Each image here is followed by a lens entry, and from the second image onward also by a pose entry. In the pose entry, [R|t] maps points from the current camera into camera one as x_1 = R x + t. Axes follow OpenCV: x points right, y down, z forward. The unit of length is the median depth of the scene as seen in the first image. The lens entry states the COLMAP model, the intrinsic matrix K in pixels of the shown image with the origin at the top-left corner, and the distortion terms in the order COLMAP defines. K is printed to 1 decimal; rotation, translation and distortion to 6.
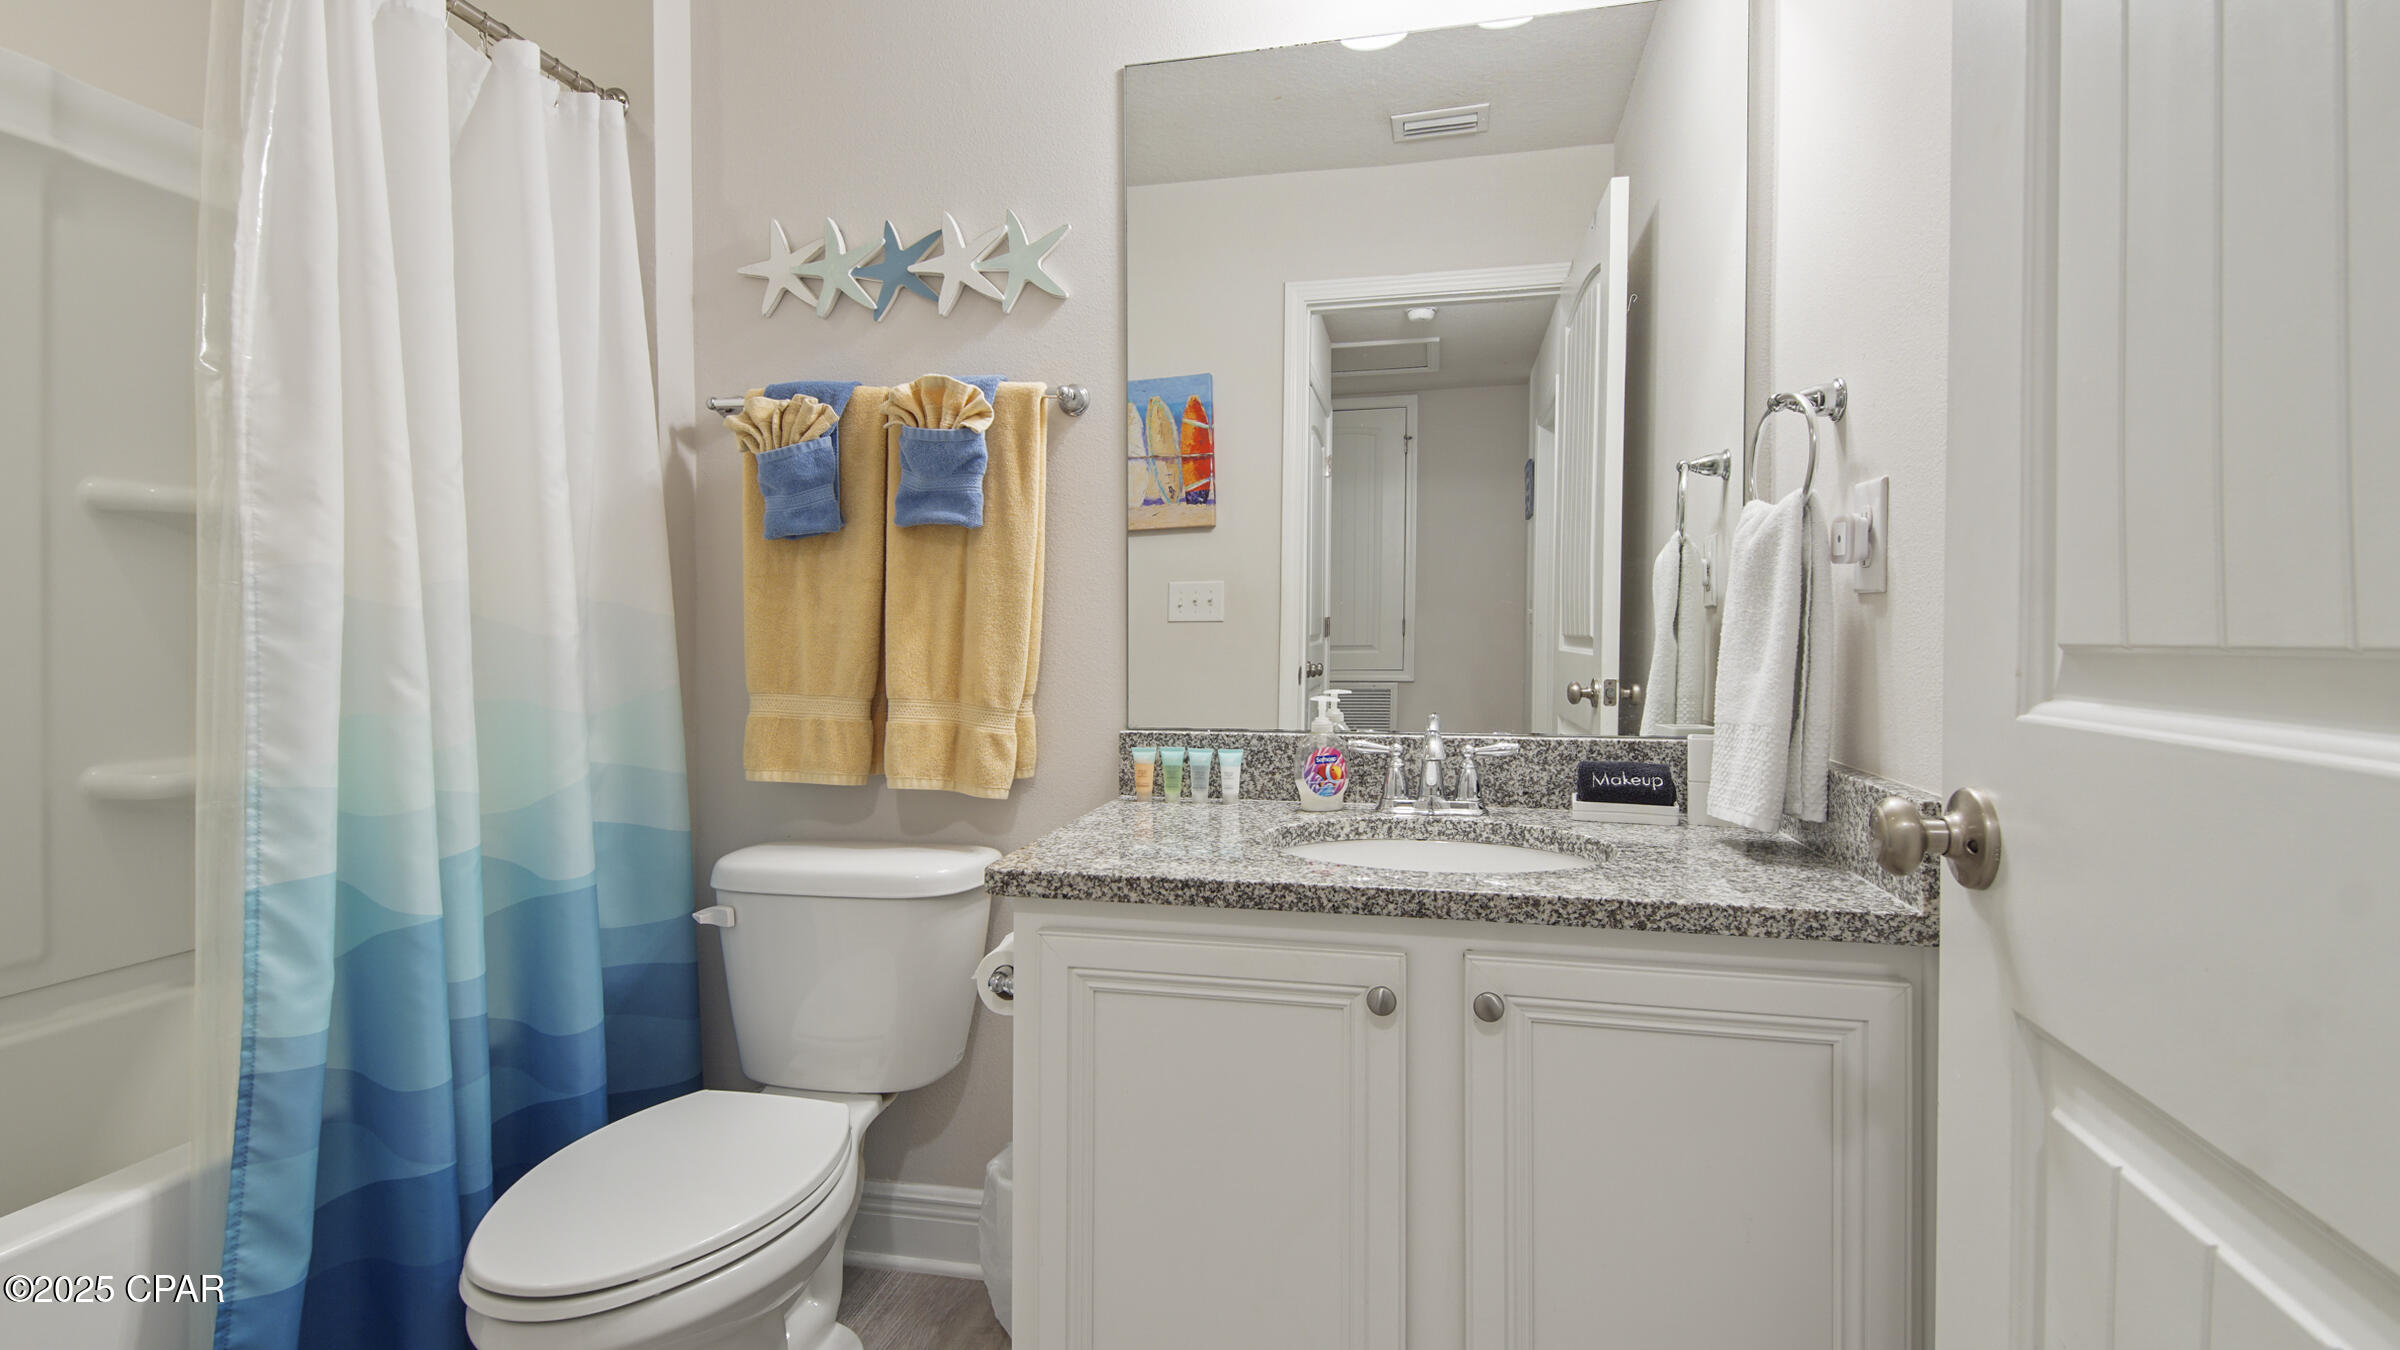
lens RADIAL K [[1044.7, 0, 1203.3], [0, 1044.7, 627.8], [0, 0, 1]] dist [0.015888, -0.015509]
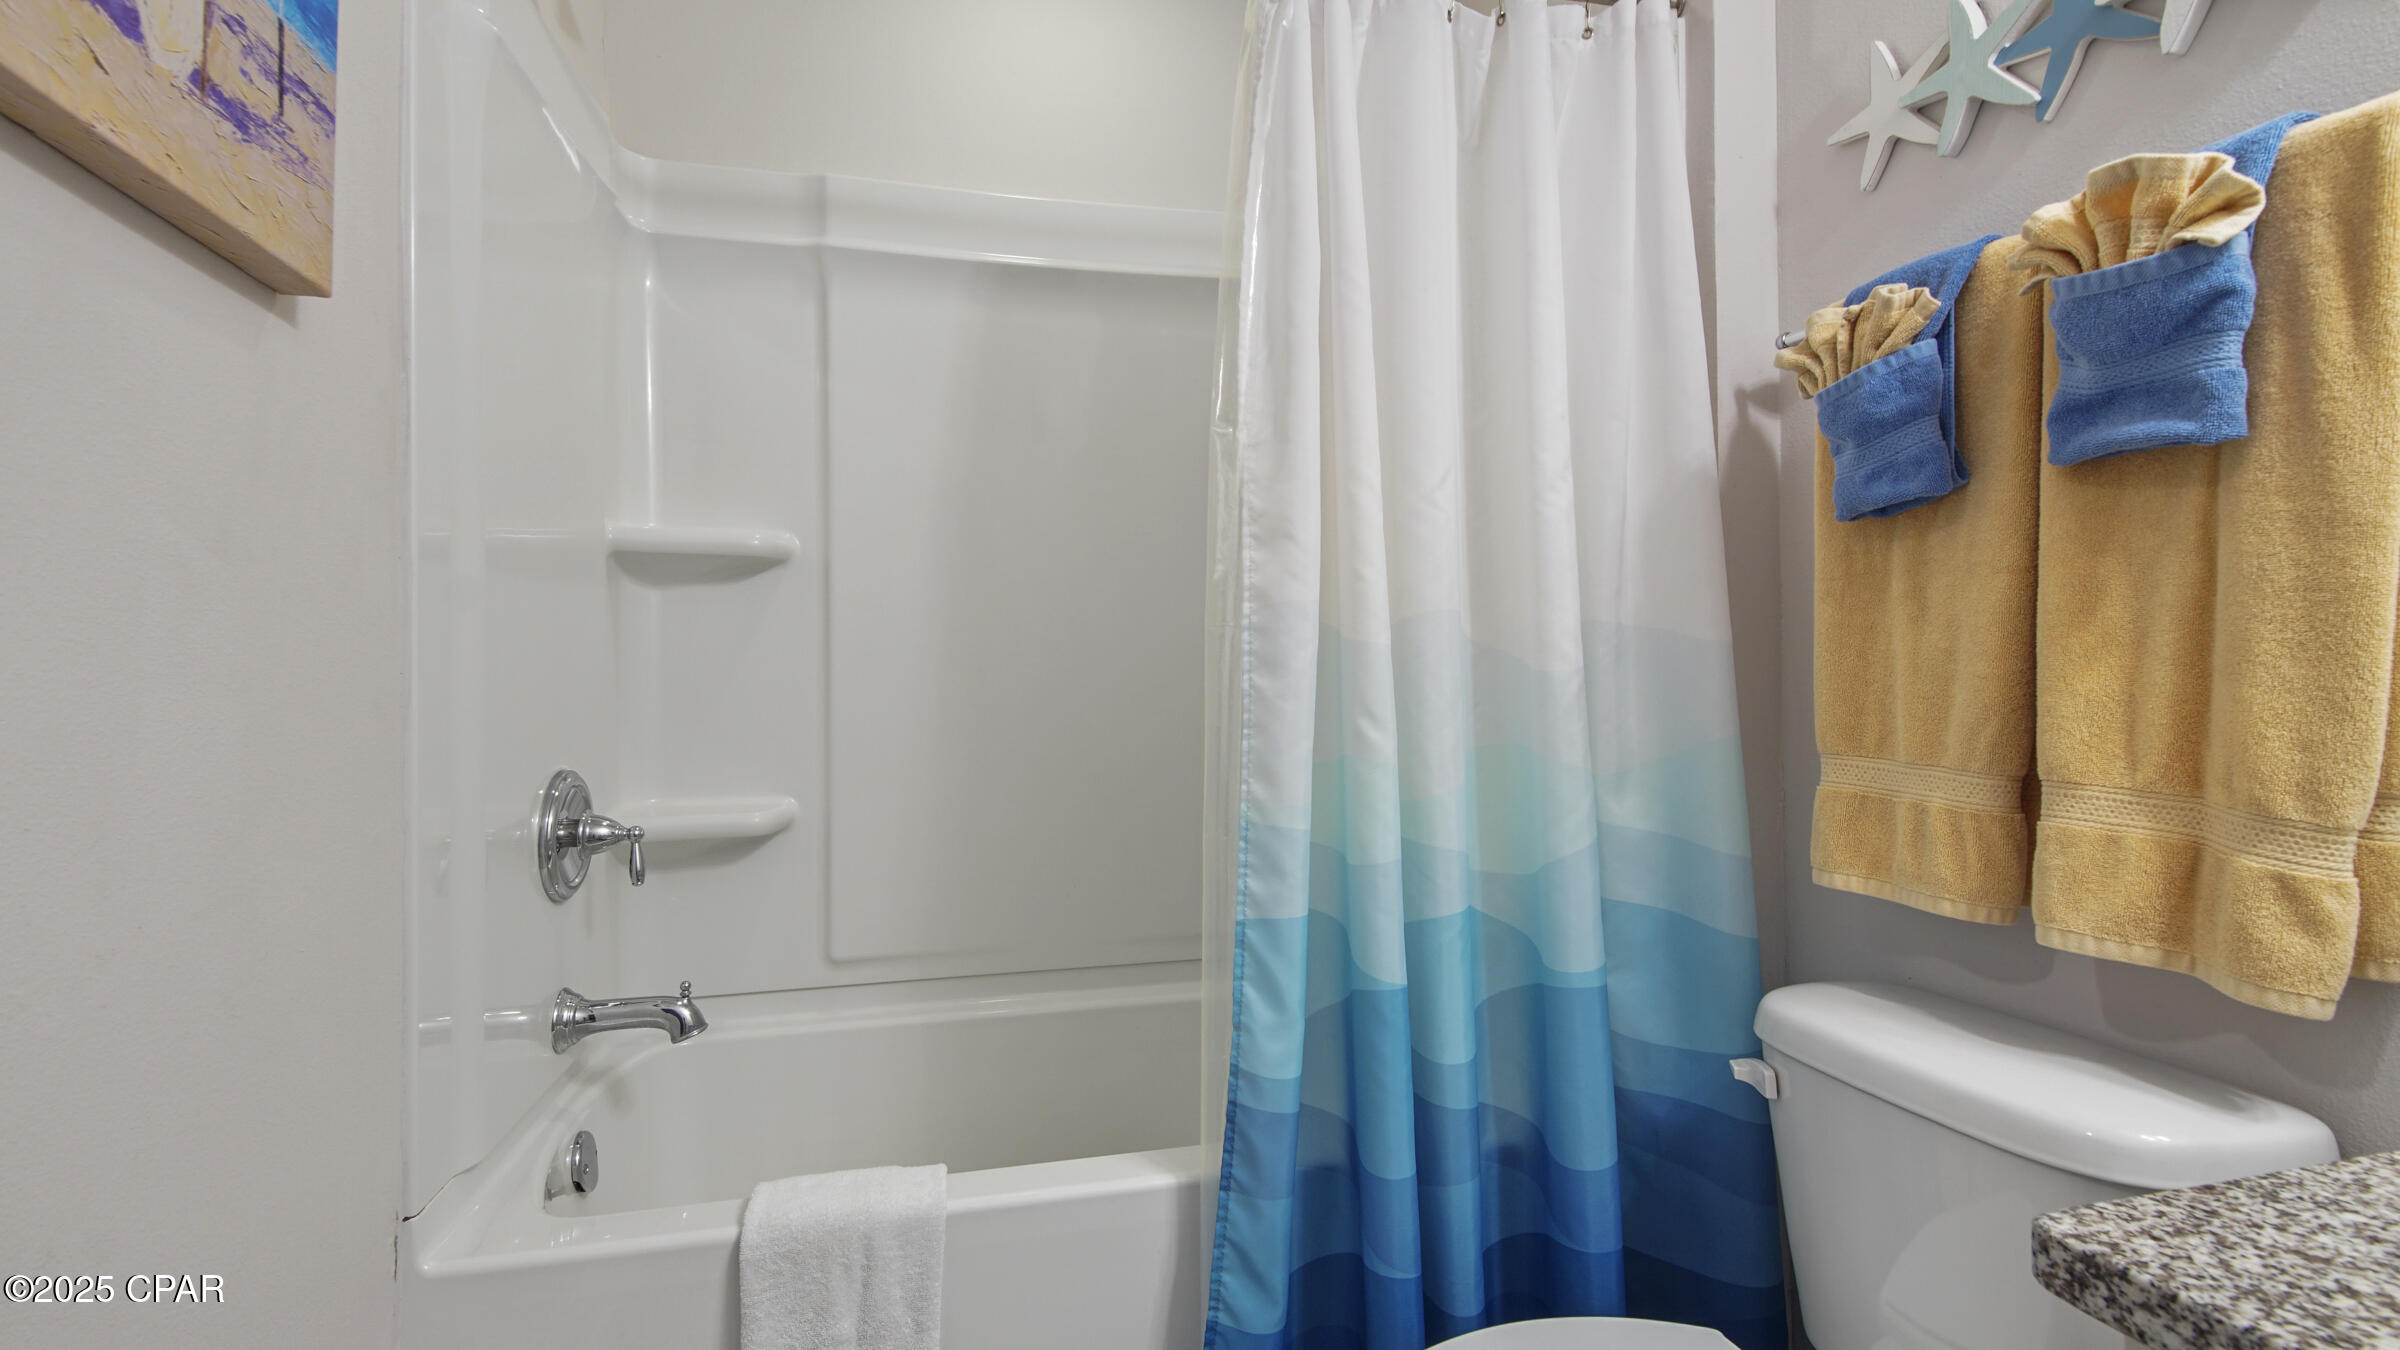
lens RADIAL K [[1122.7, 0, 1122.3], [0, 1122.7, 655.7], [0, 0, 1]] dist [0.036461, -0.022344]
pose [[0.431725, -0.018480, -0.901816, 0.035227], [0.019092, 0.999753, -0.011347, -0.000553], [0.901803, -0.012318, 0.431971, 0.306369]]
